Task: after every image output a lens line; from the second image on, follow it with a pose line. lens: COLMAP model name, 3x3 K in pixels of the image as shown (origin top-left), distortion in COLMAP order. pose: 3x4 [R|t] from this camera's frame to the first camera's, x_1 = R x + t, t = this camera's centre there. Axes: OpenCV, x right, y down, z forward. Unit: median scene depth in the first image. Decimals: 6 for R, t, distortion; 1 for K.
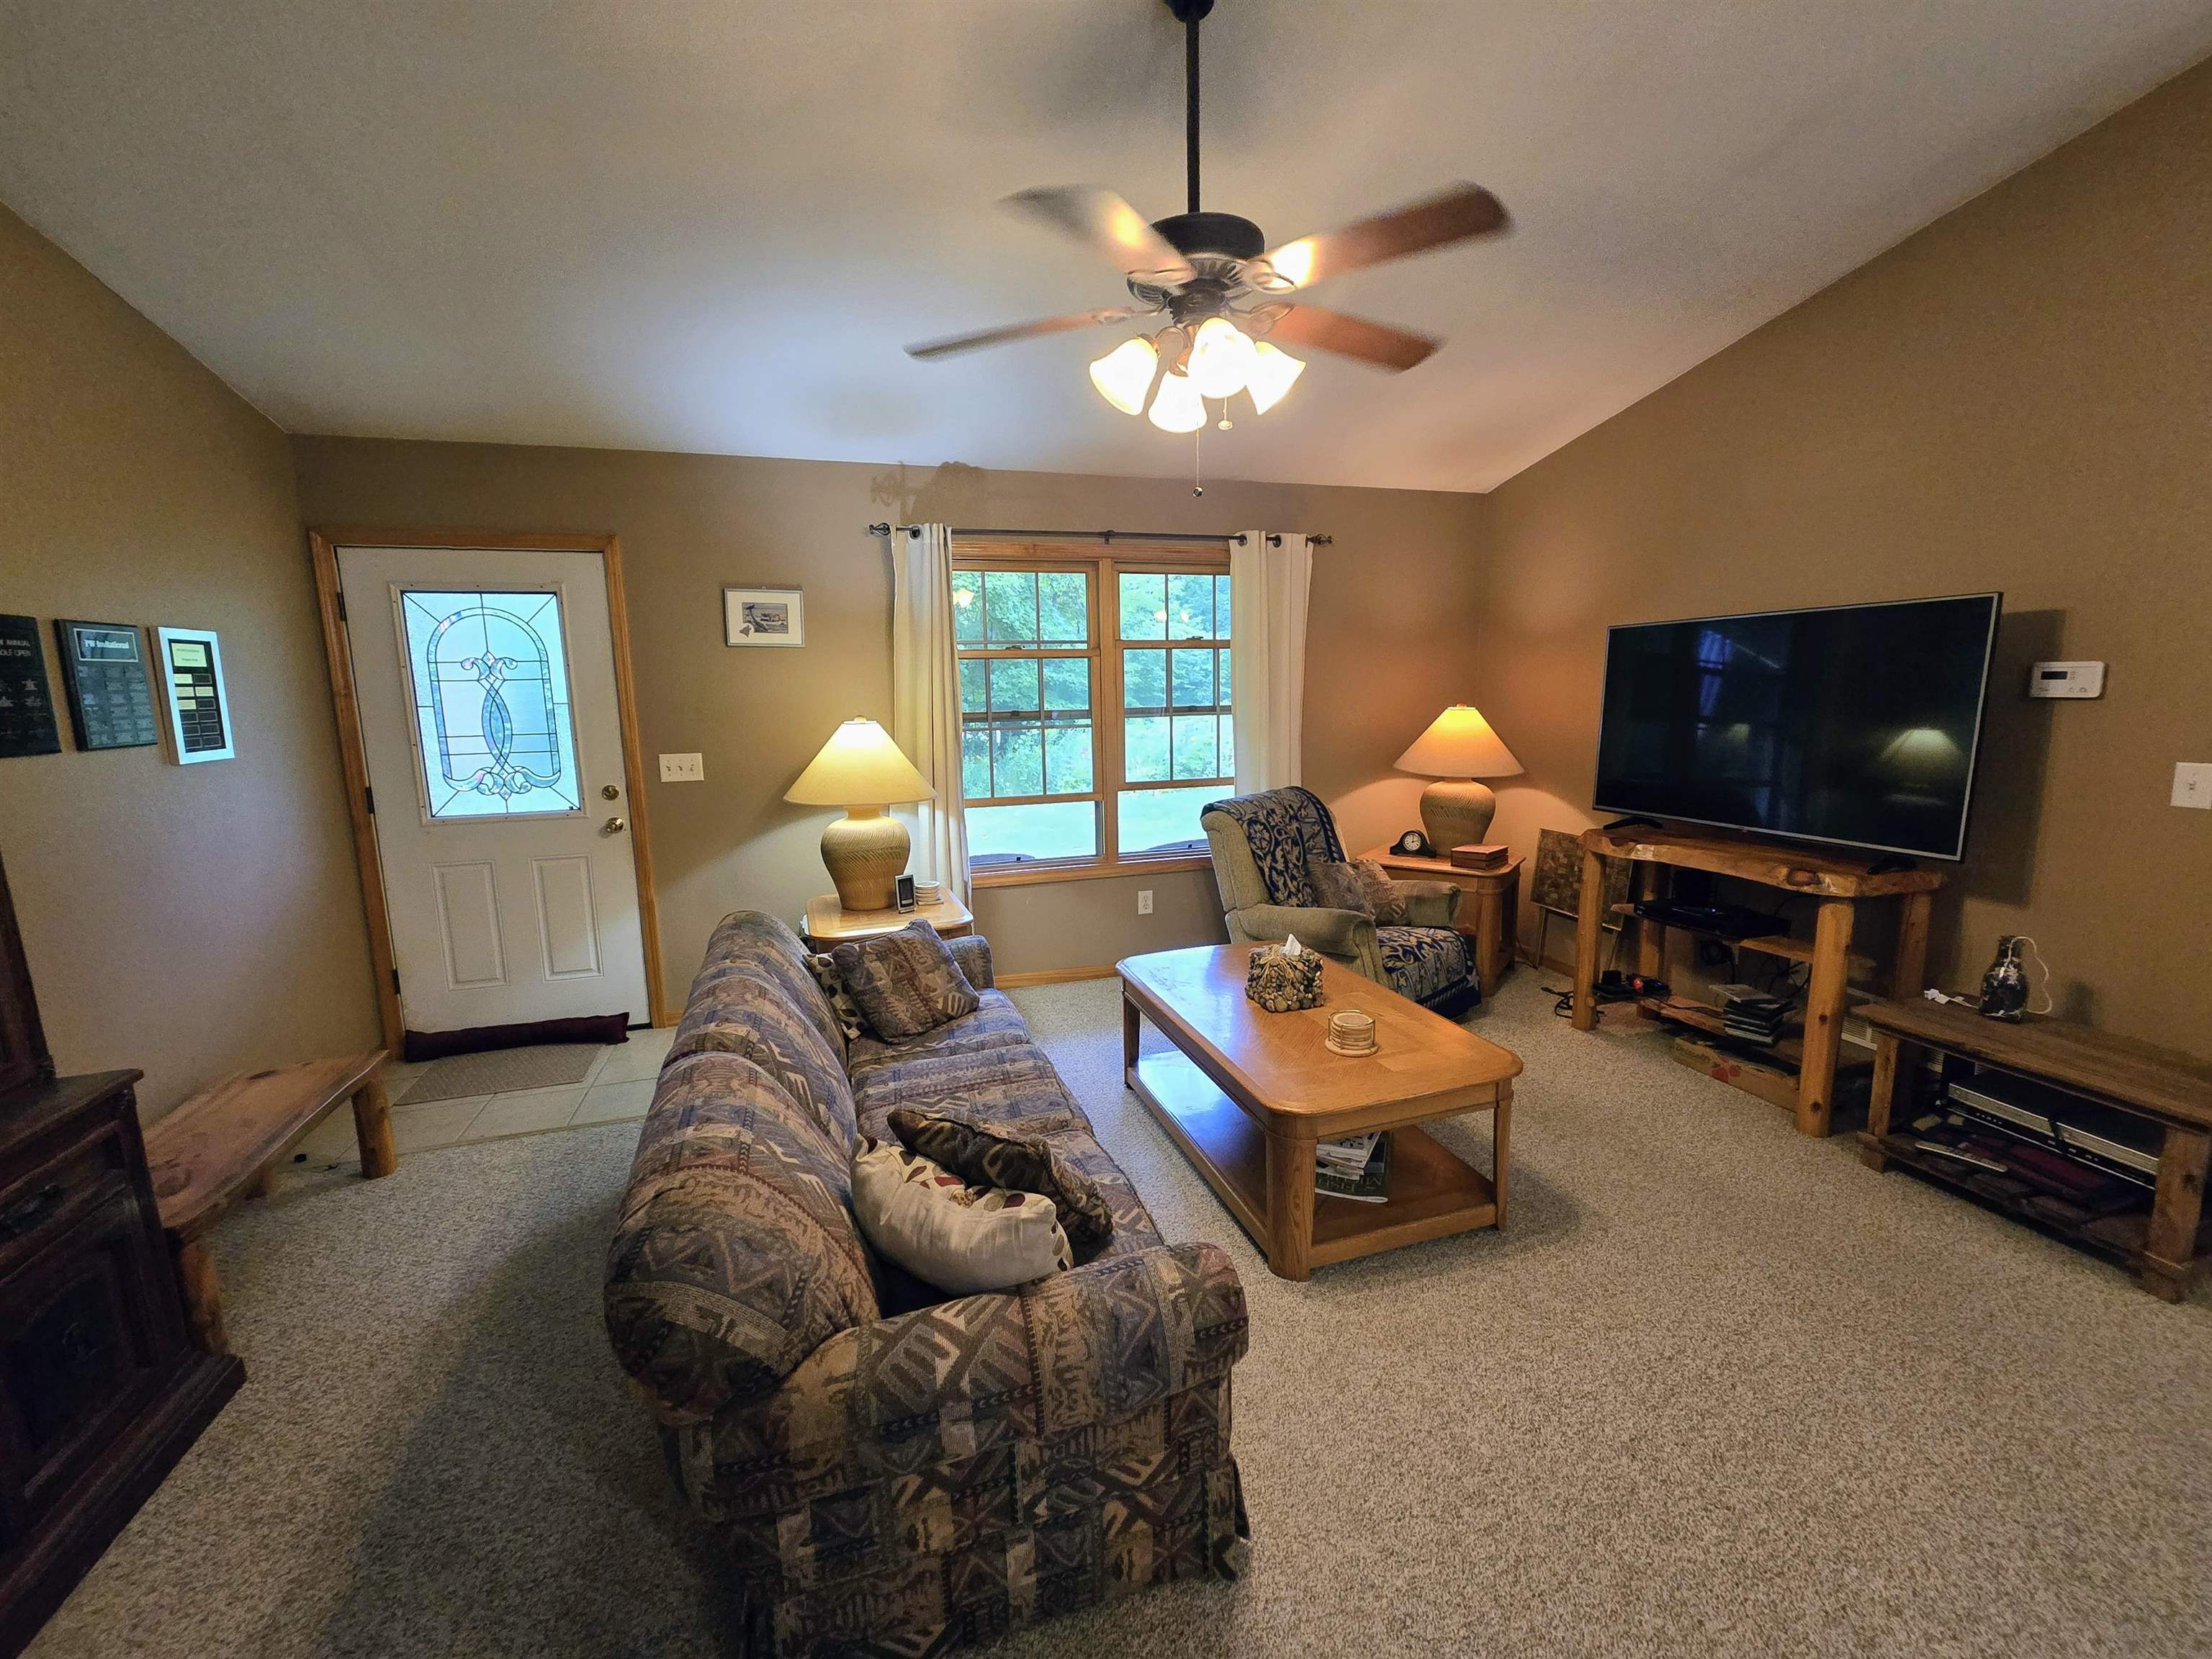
lens RADIAL K [[904.2, 0, 1104.9], [0, 904.2, 830.4], [0, 0, 1]] dist [0.000634, 0.000460]
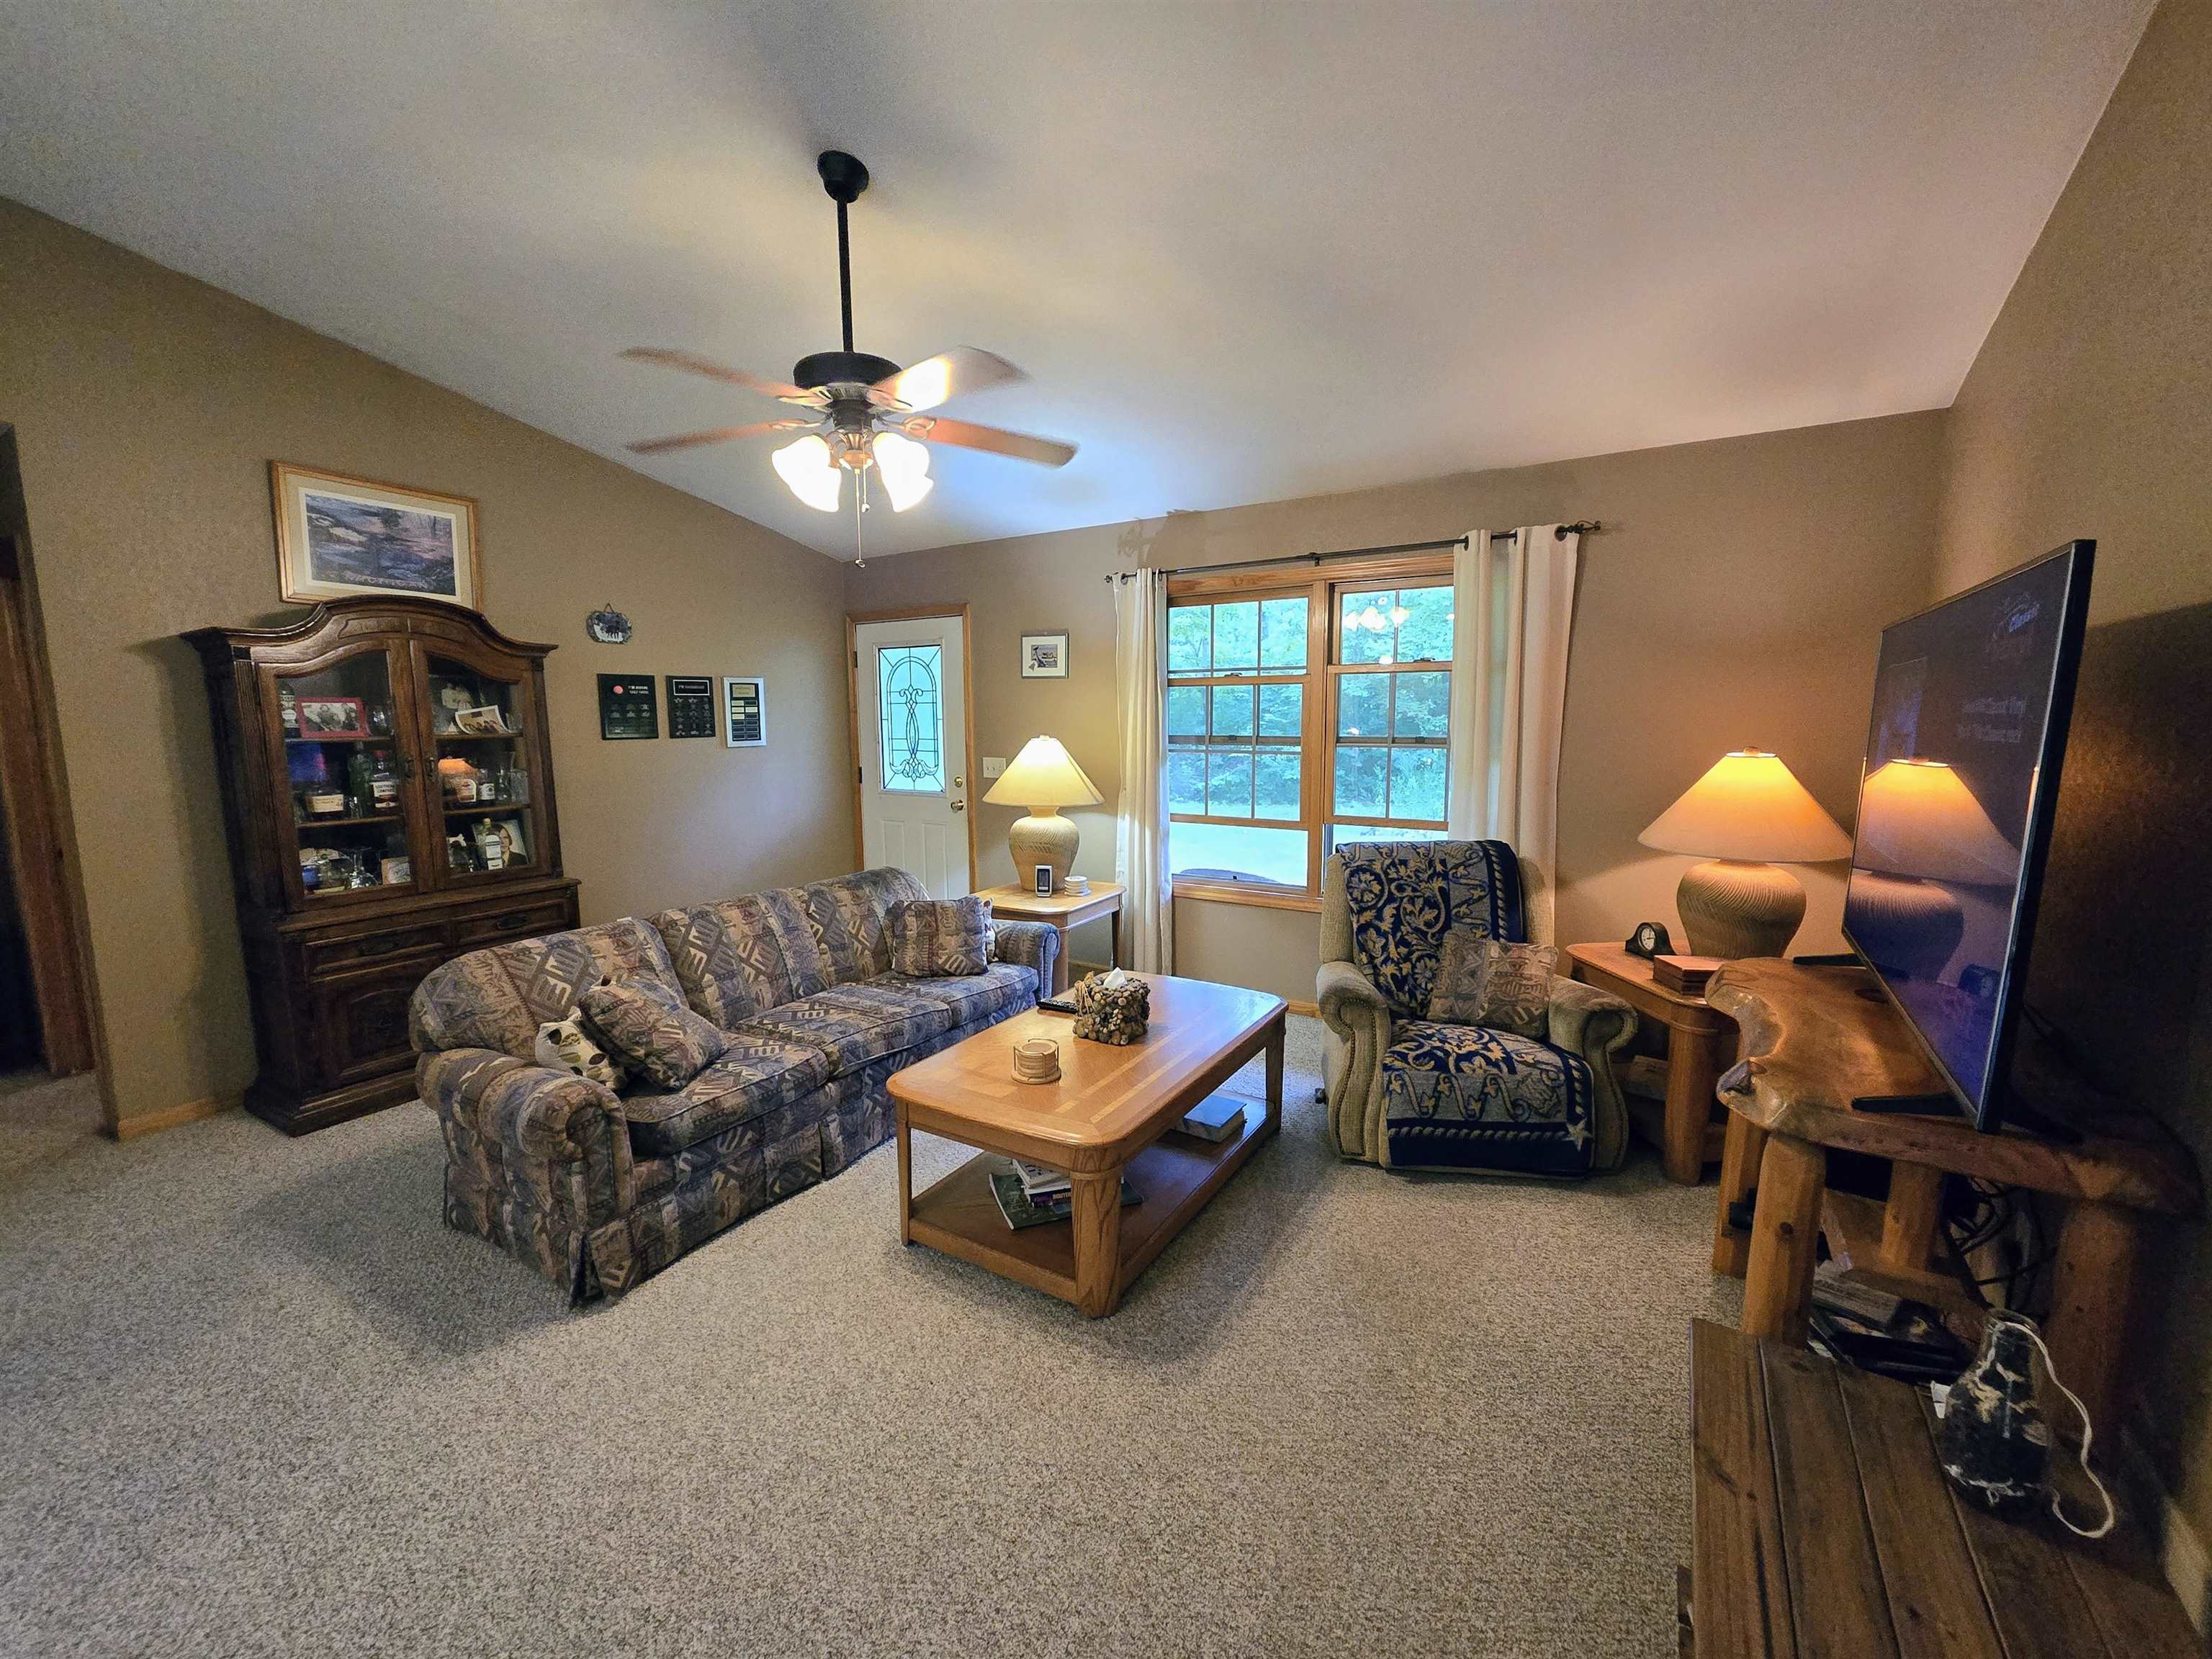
lens RADIAL K [[904.2, 0, 1105.3], [0, 904.2, 830.9], [0, 0, 1]] dist [0.000634, 0.000460]
pose [[0.648943, 0.114629, -0.752153, 0.675316], [-0.126747, 0.991059, 0.041684, -0.053438], [0.750206, 0.068283, 0.657669, 0.237064]]
